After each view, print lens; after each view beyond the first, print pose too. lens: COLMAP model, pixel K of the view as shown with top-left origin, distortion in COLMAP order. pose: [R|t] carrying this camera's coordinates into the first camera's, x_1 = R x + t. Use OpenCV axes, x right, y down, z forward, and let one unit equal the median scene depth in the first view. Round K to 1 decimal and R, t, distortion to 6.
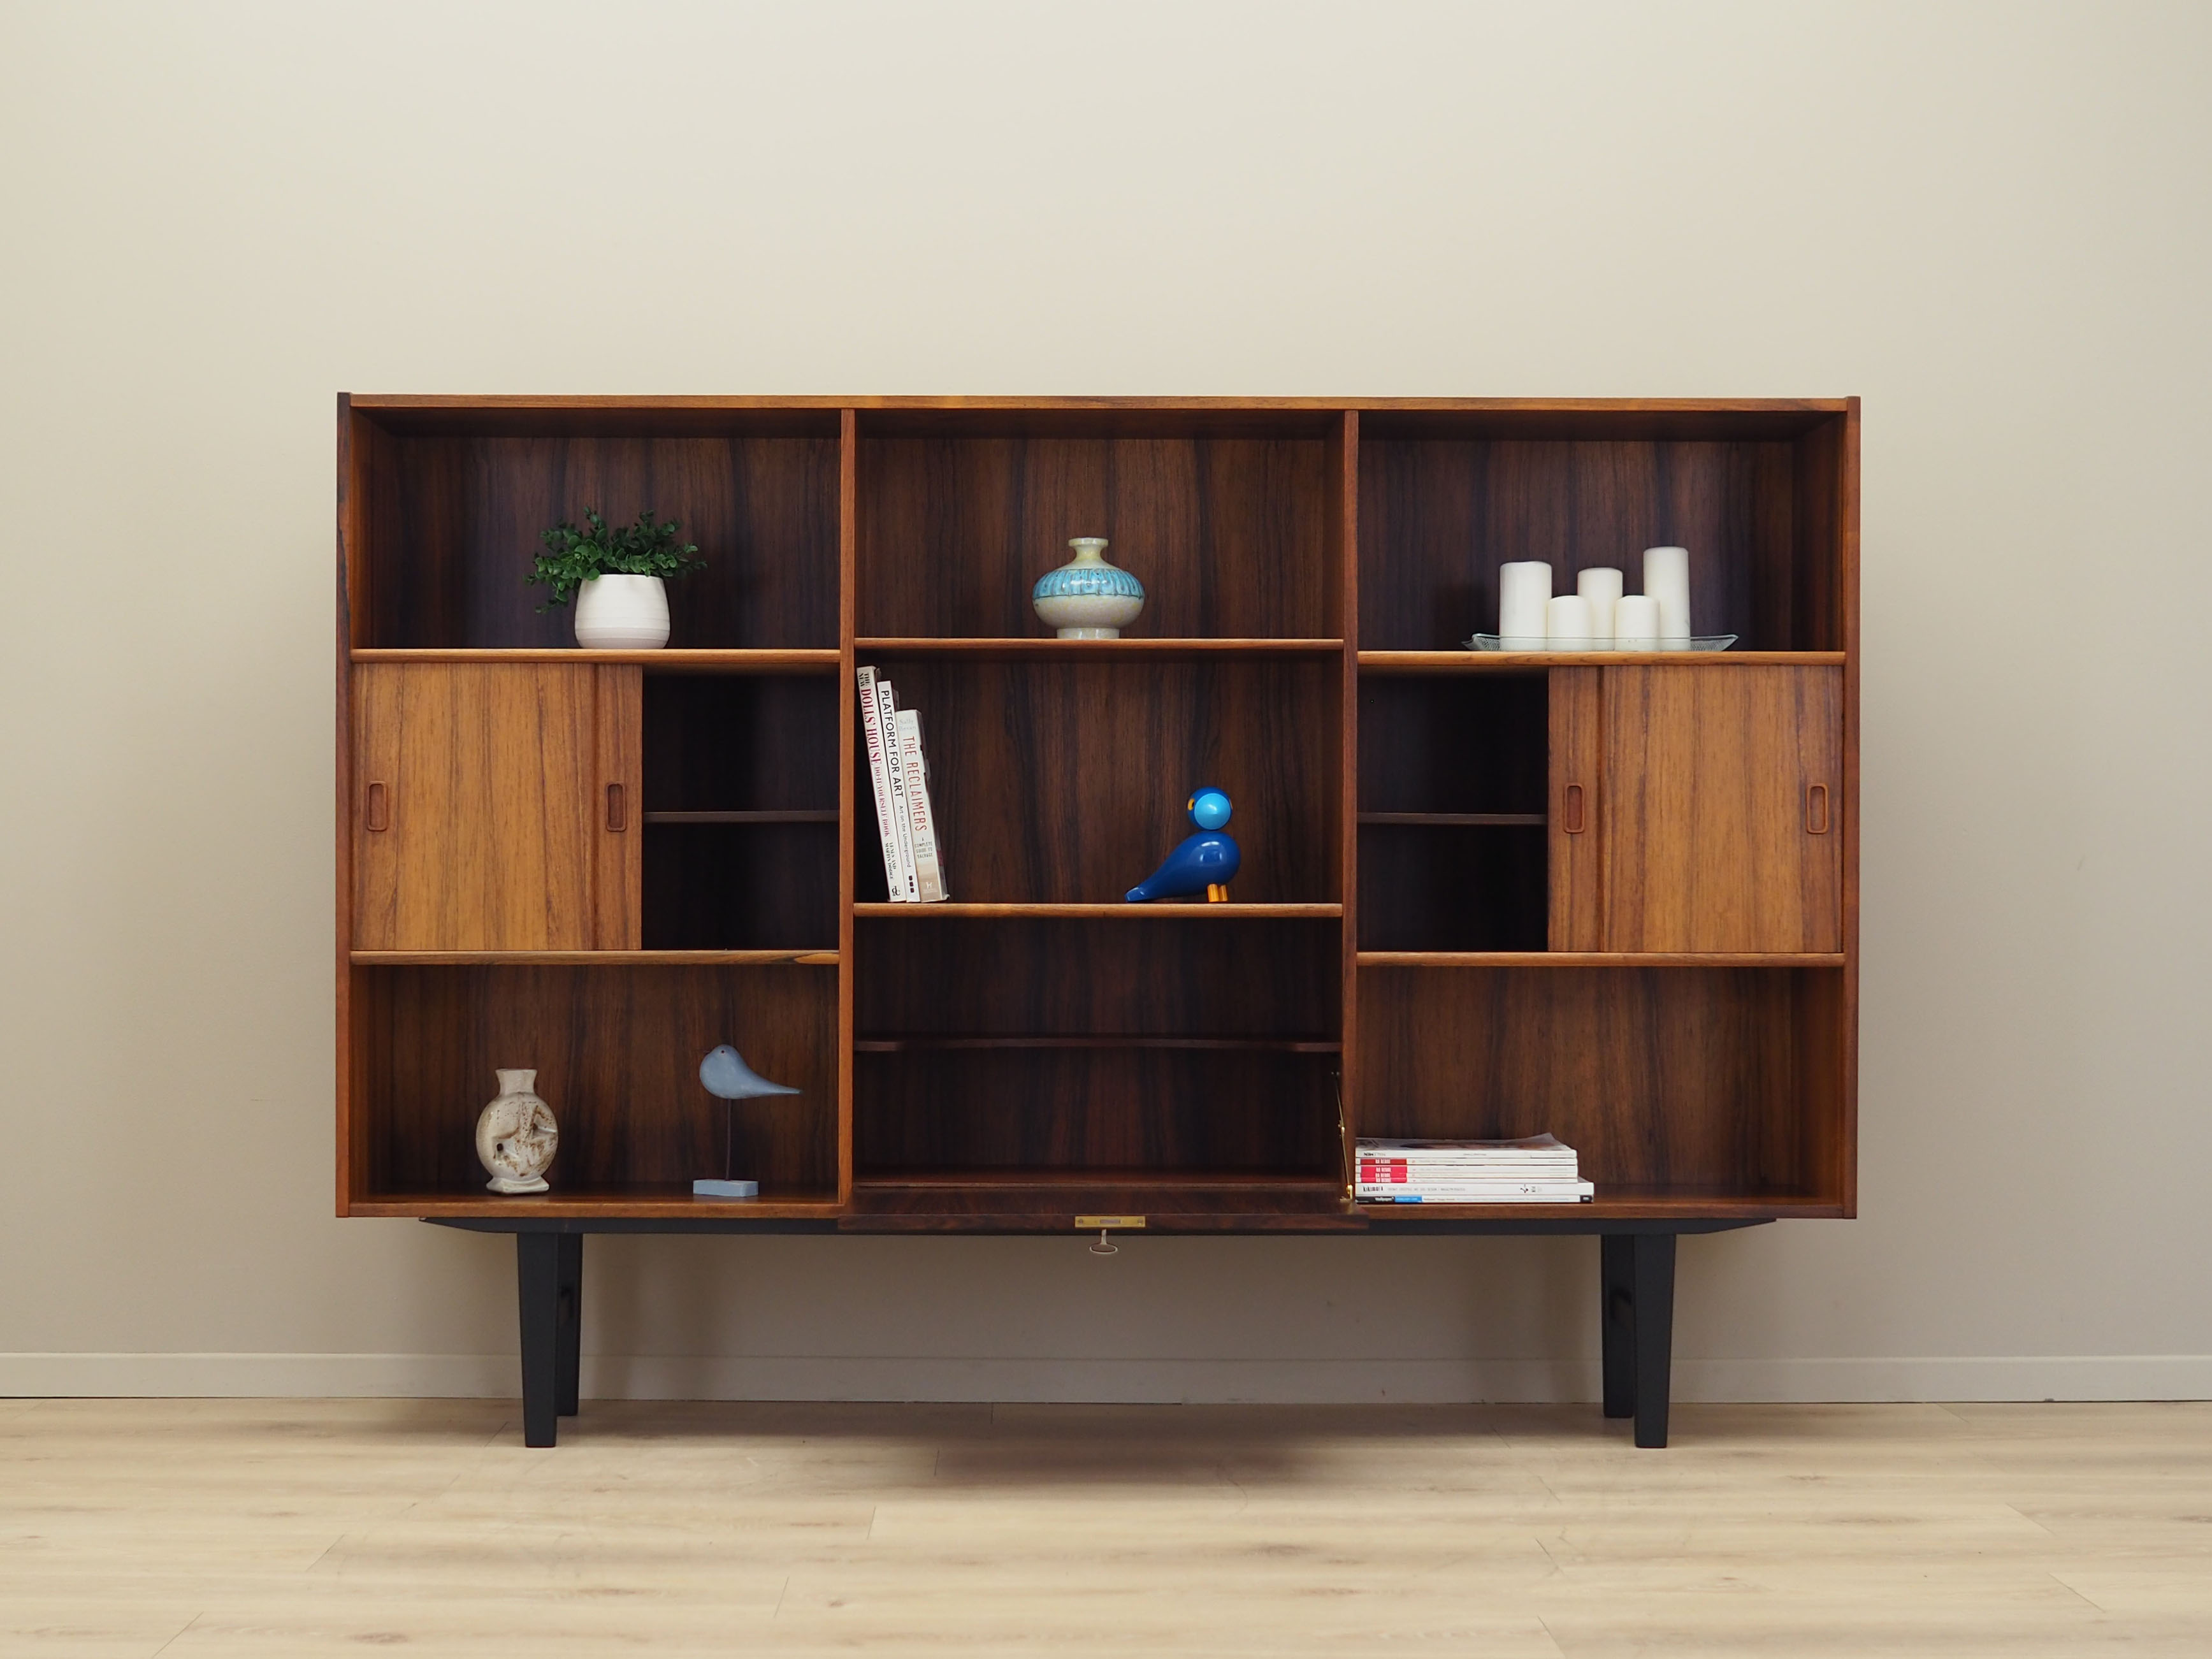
lens RADIAL K [[3355.5, 0, 1106.0], [0, 3355.5, 829.5], [0, 0, 1]] dist [-0.043934, -0.017898]
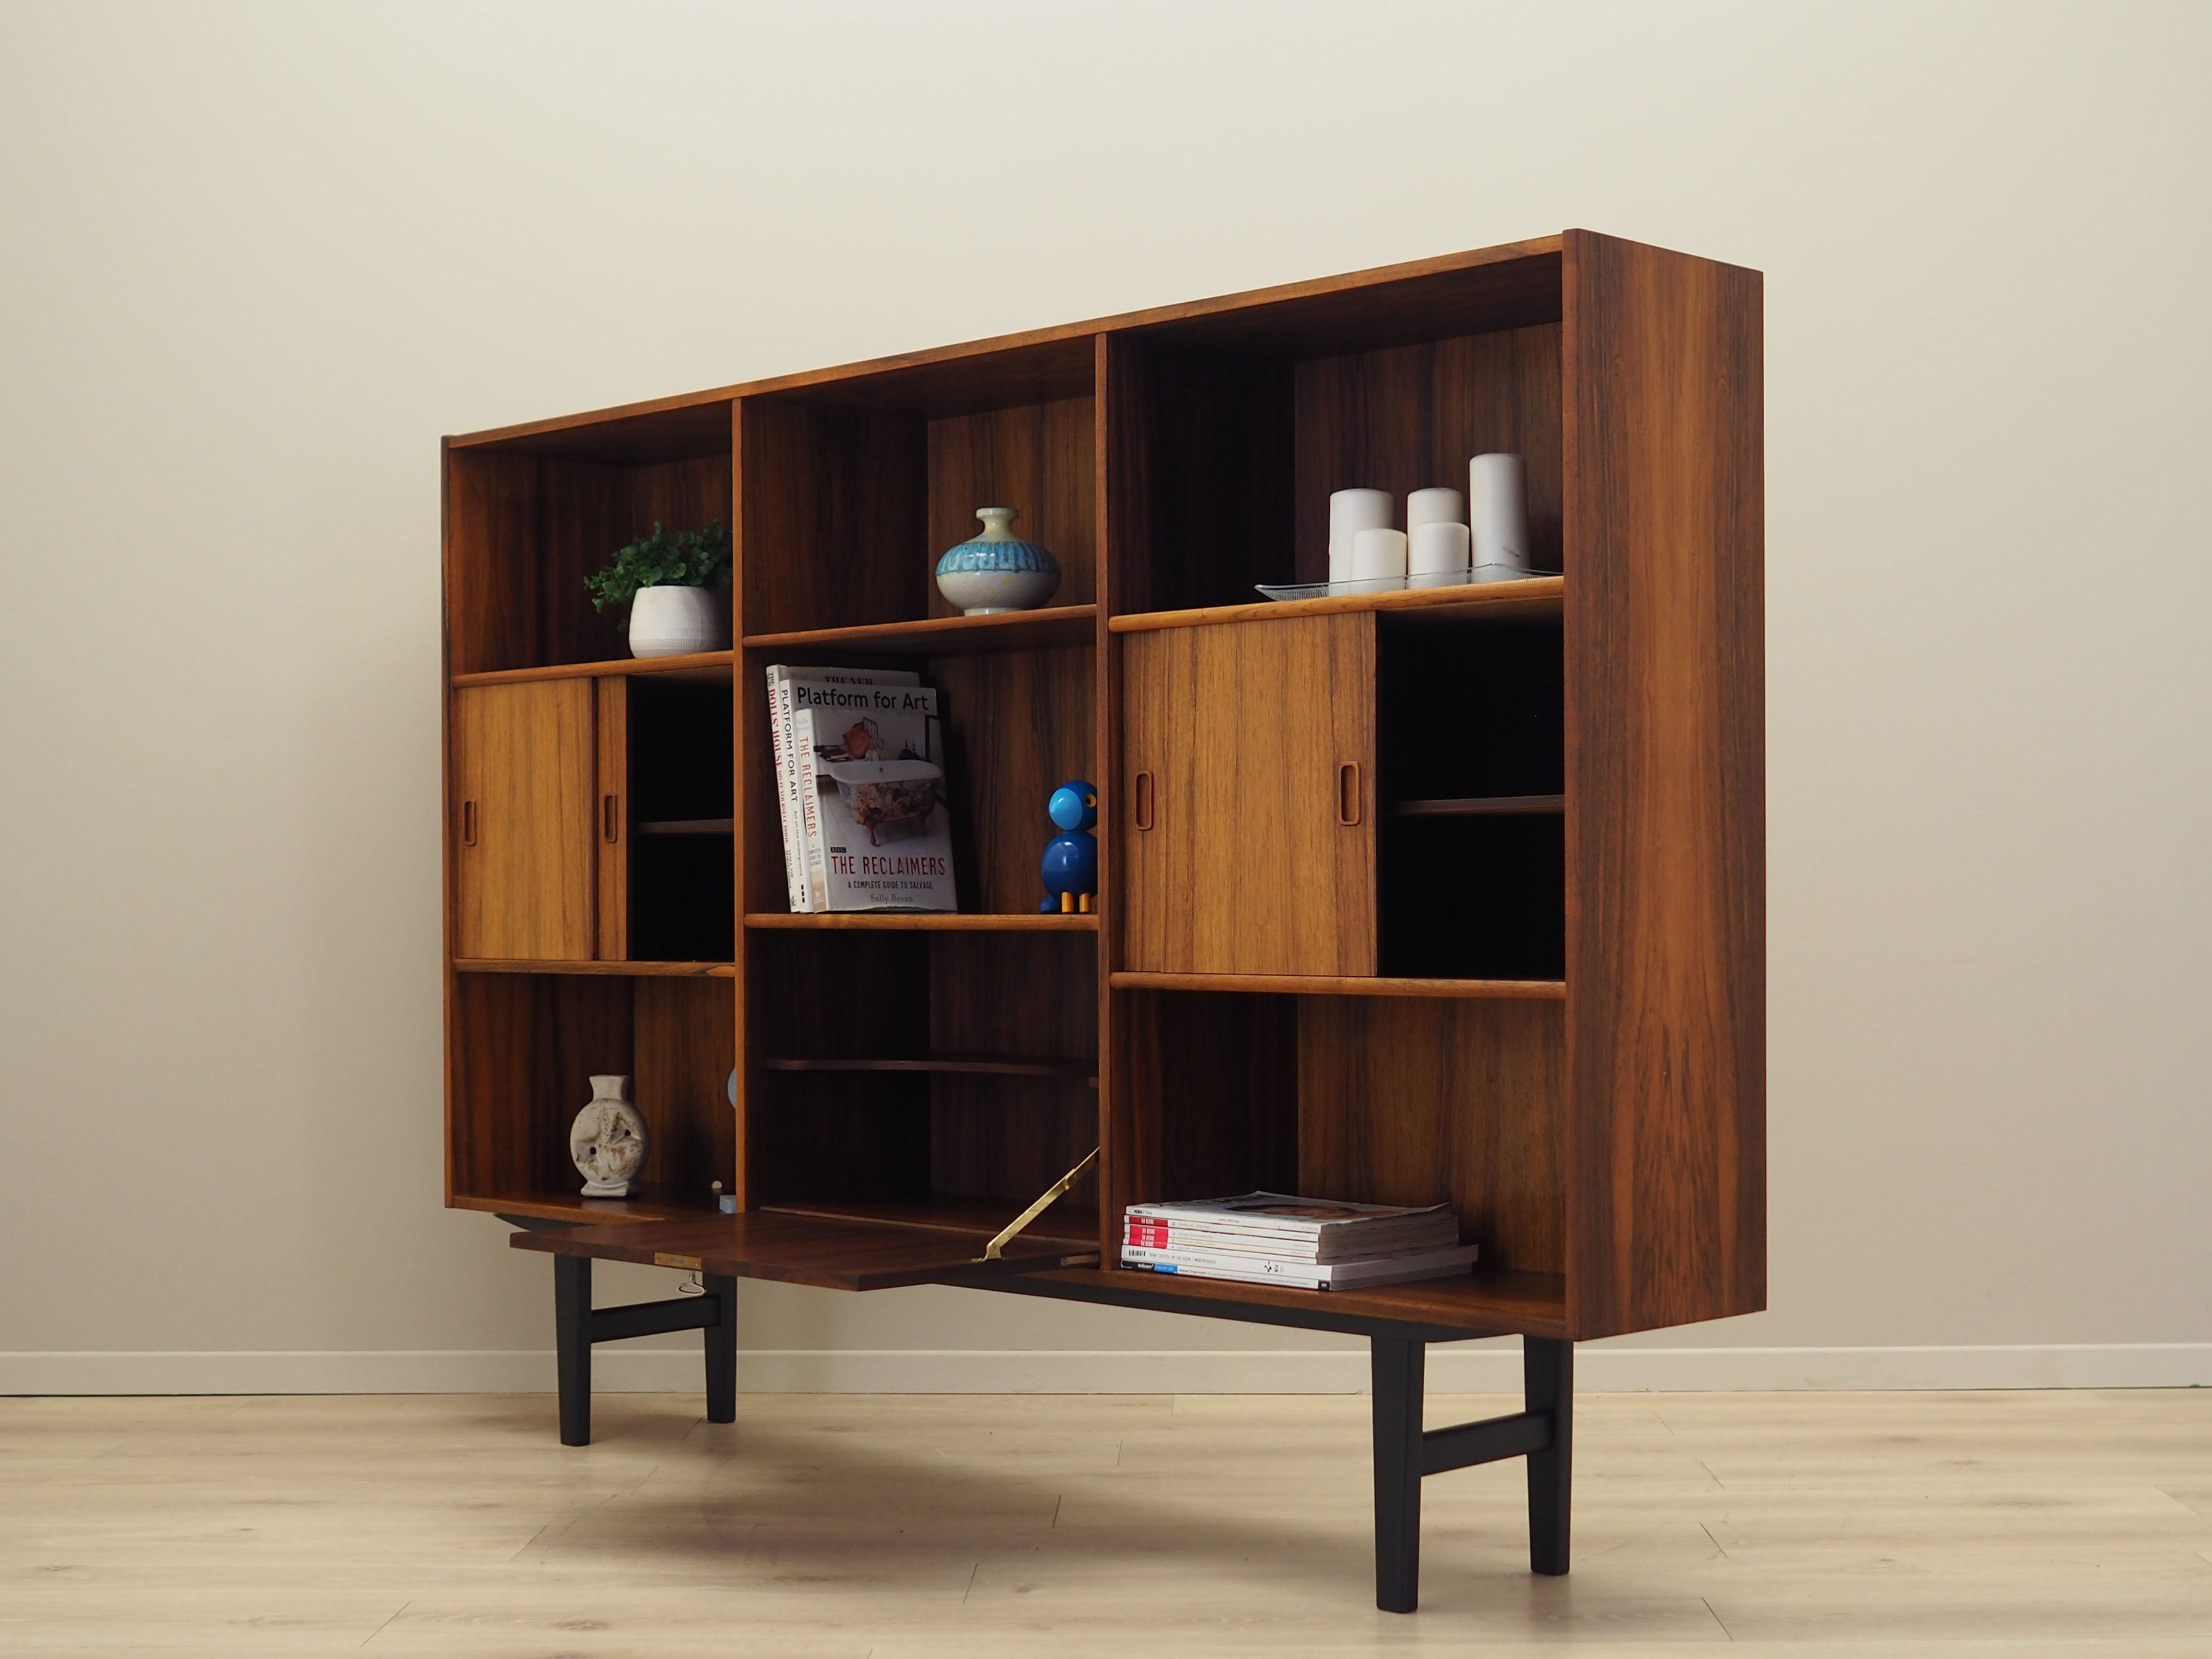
lens RADIAL K [[3355.0, 0, 1106.0], [0, 3355.0, 829.5], [0, 0, 1]] dist [-0.043934, -0.017898]
pose [[0.684745, -0.018033, -0.728560, 0.690227], [0.016710, 0.999819, -0.009042, 0.008256], [0.728591, -0.005983, 0.684922, 0.417975]]
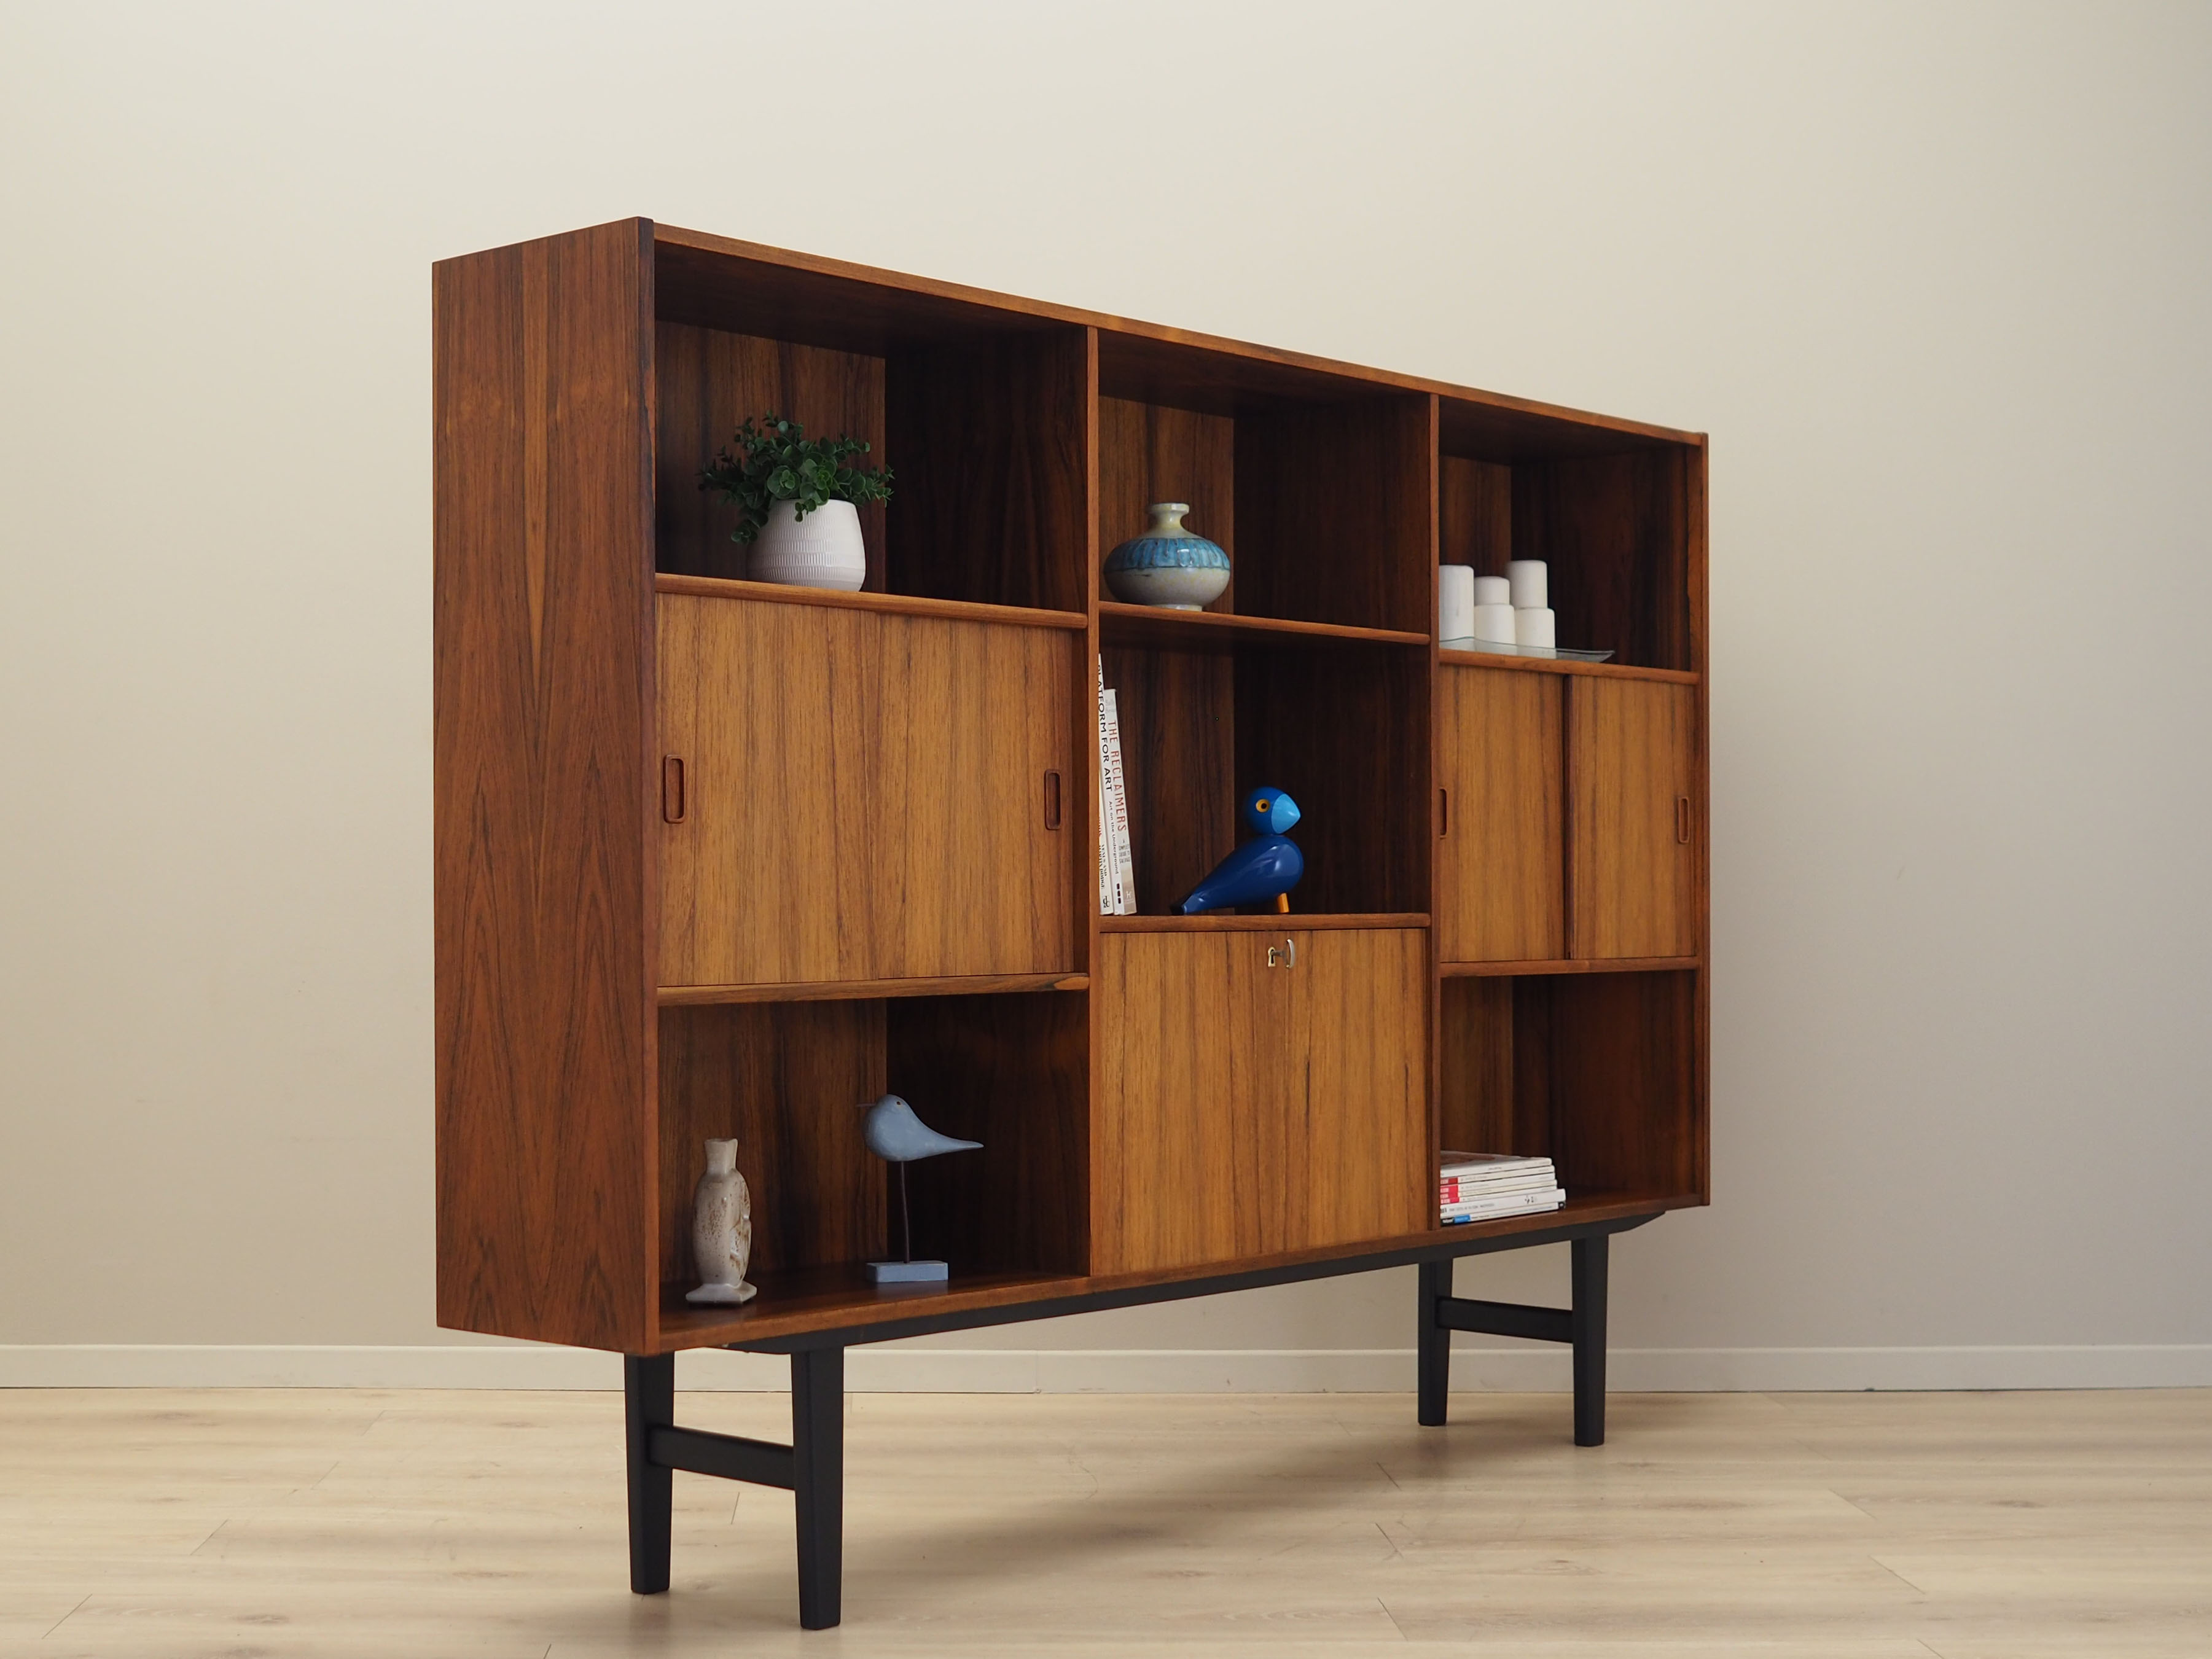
lens RADIAL K [[3221.0, 0, 891.1], [0, 3221.0, 872.8], [0, 0, 1]] dist [-0.044065, -0.050679]
pose [[0.699667, 0.001732, 0.714467, -0.685016], [-0.003791, 0.999992, 0.001289, 0.010200], [-0.714459, -0.003610, 0.699668, 0.471074]]
